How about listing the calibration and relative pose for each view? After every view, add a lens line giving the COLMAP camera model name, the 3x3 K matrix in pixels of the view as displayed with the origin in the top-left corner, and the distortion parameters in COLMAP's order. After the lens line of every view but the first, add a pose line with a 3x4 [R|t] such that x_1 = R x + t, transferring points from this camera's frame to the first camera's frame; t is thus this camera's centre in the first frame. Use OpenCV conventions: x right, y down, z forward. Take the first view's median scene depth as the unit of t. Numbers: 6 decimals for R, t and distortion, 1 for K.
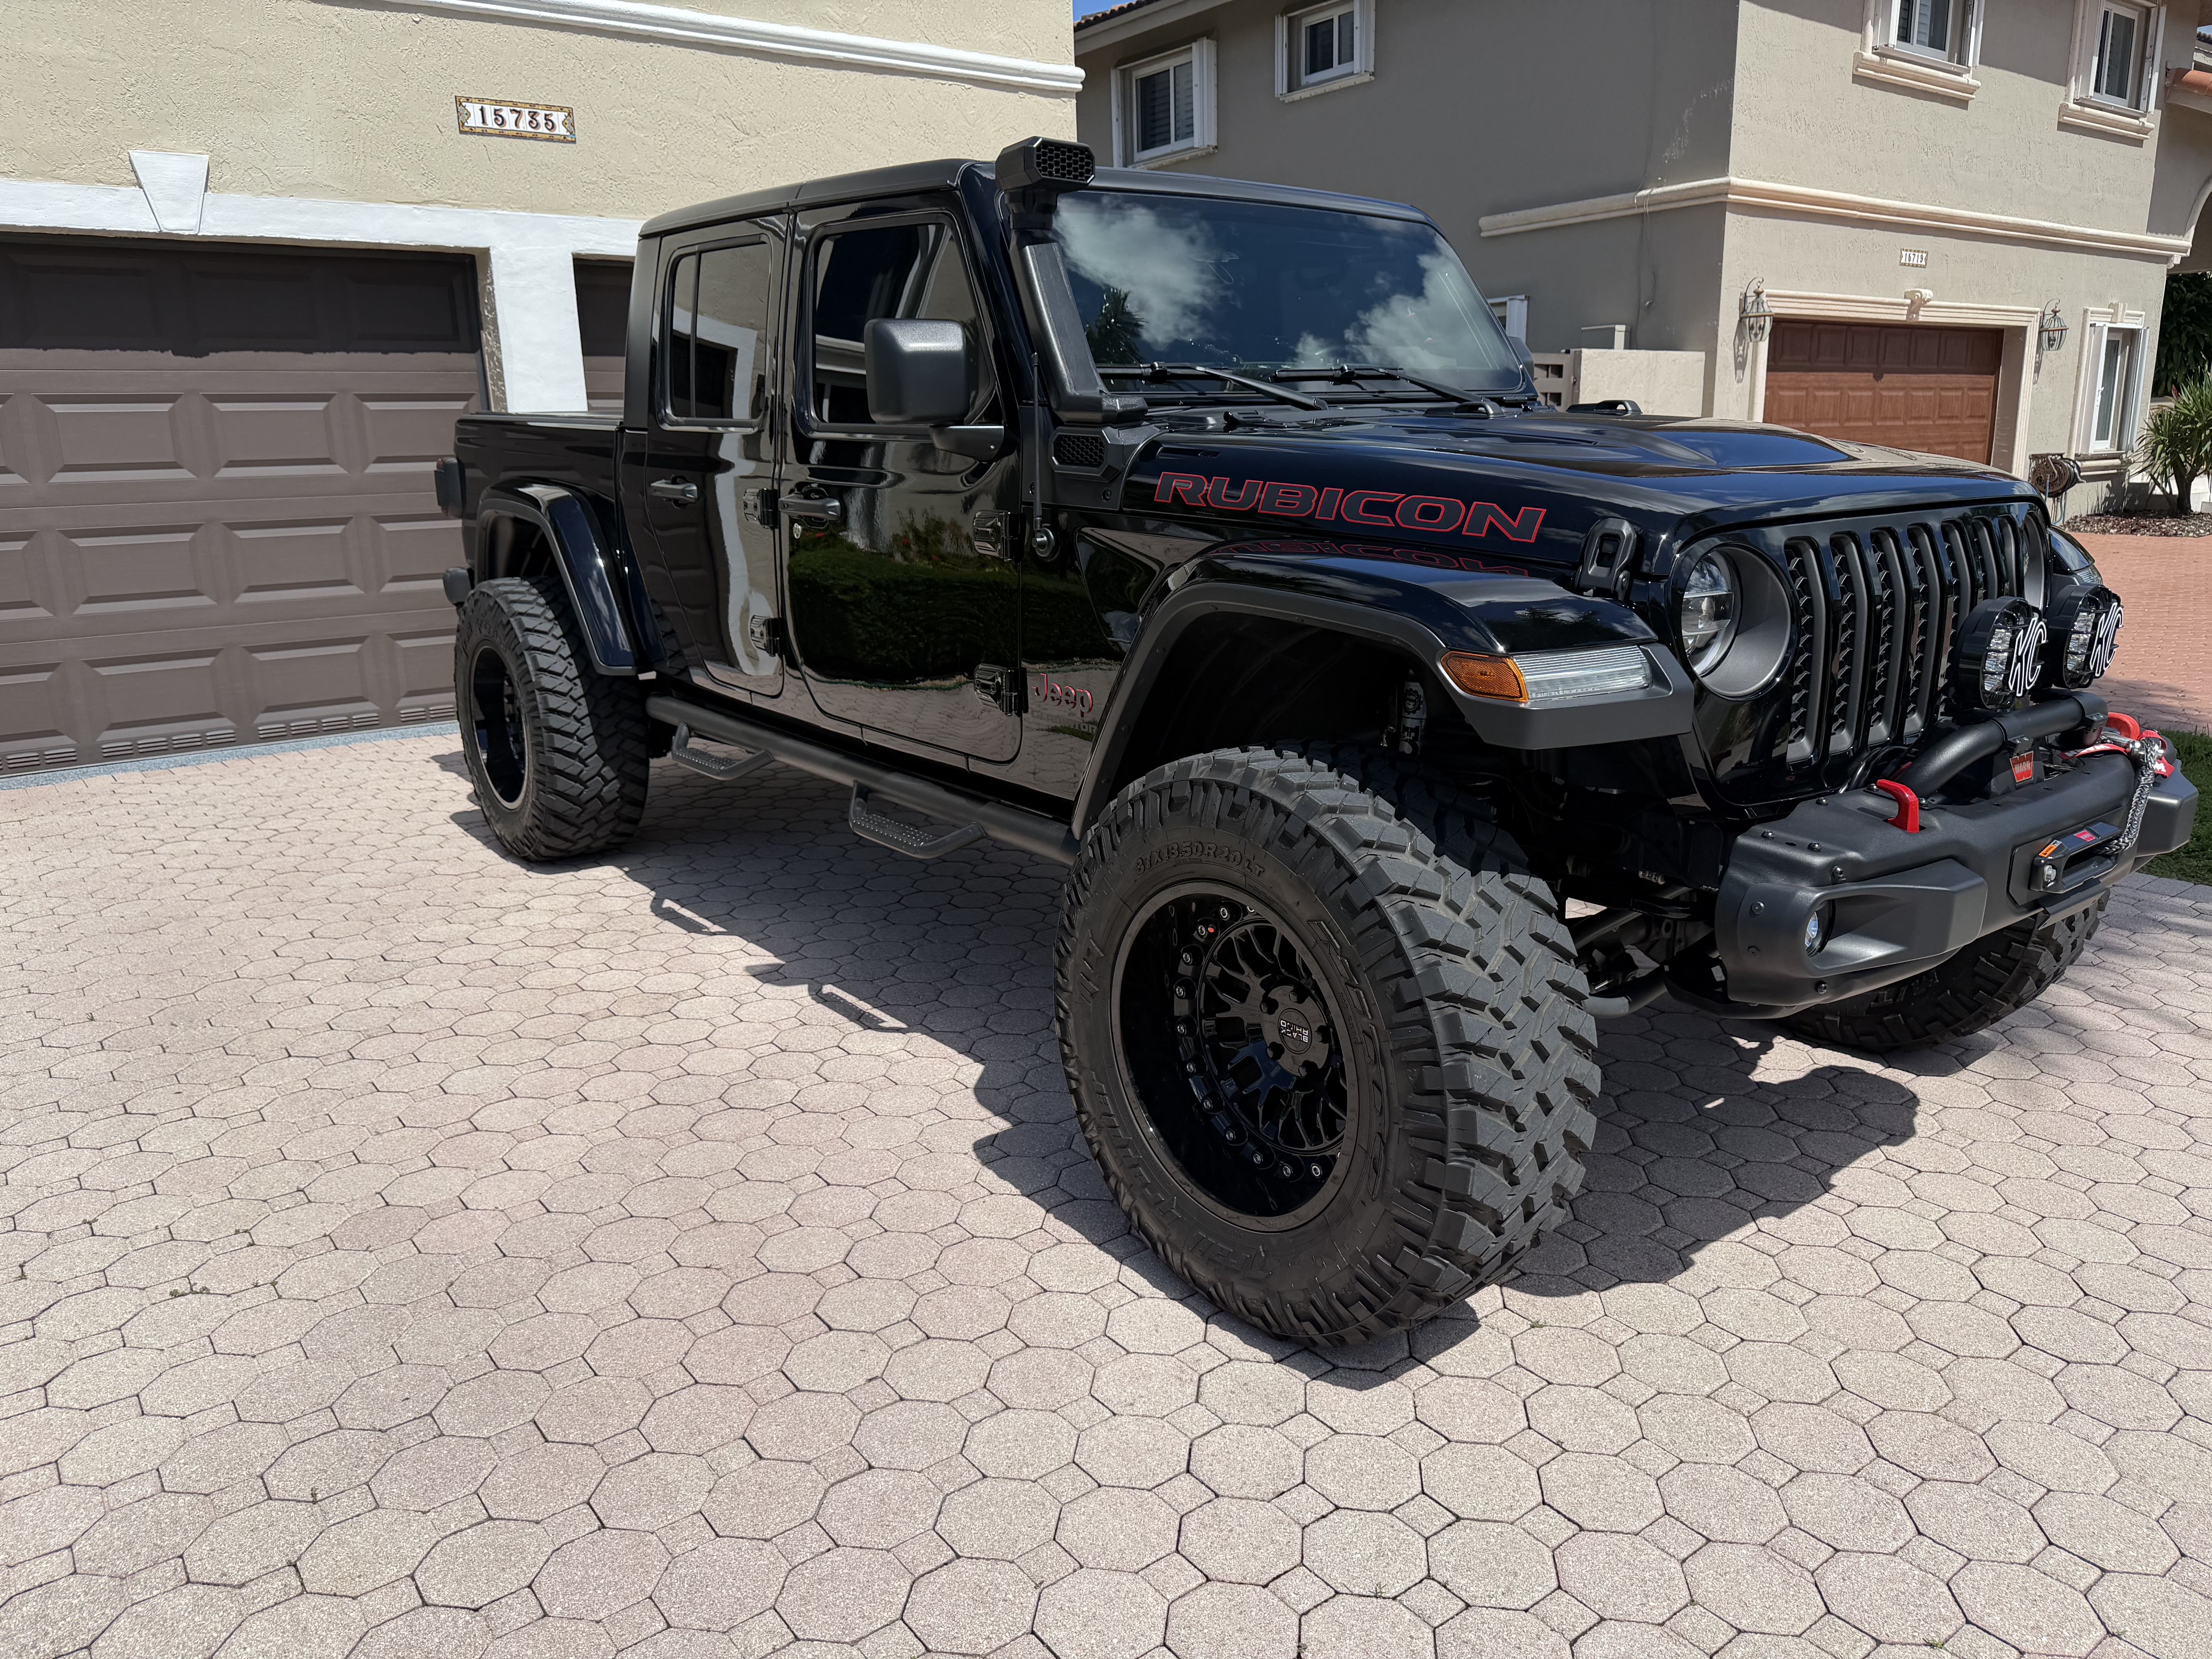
lens RADIAL K [[1579.6, 0, 1106.0], [0, 1579.6, 829.5], [0, 0, 1]] dist [0.000866, -0.001847]
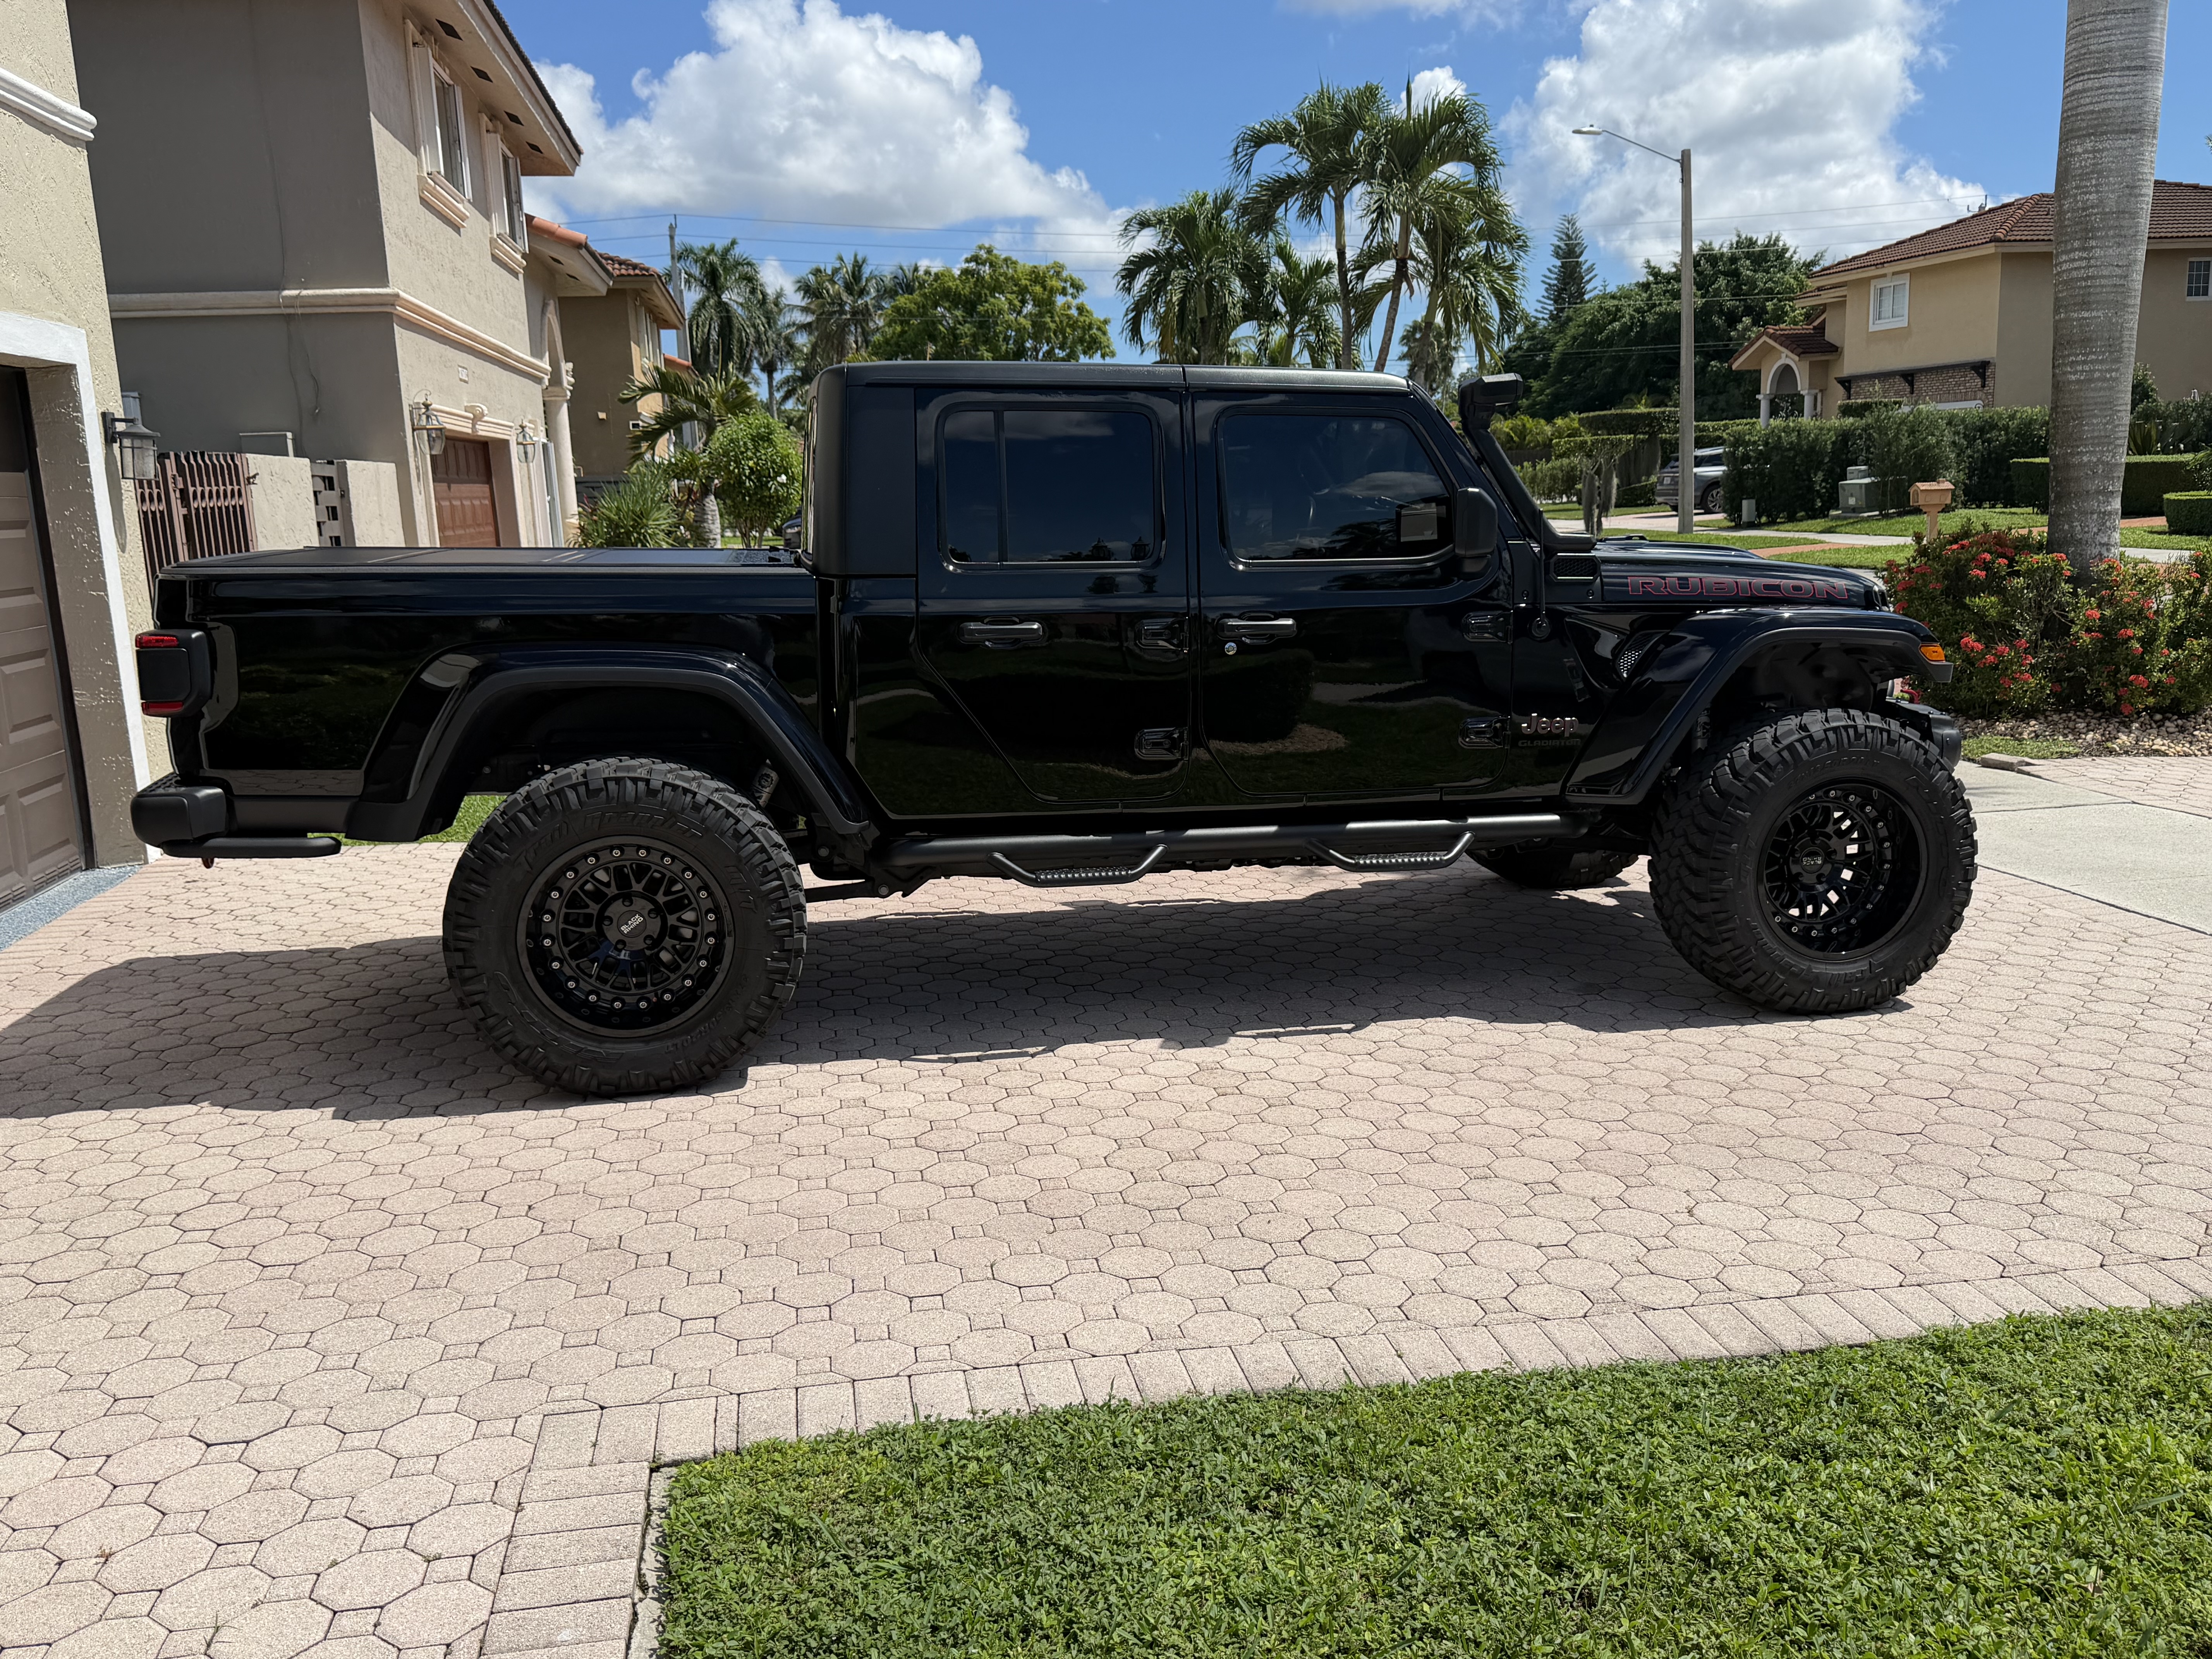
lens RADIAL K [[1855.1, 0, 1106.0], [0, 1855.1, 829.5], [0, 0, 1]] dist [0.032972, 0.003716]
pose [[0.477233, -0.160801, 0.863940, -1.251408], [0.238089, 0.970005, 0.049024, -0.124102], [-0.845909, 0.182299, 0.501203, 0.335182]]
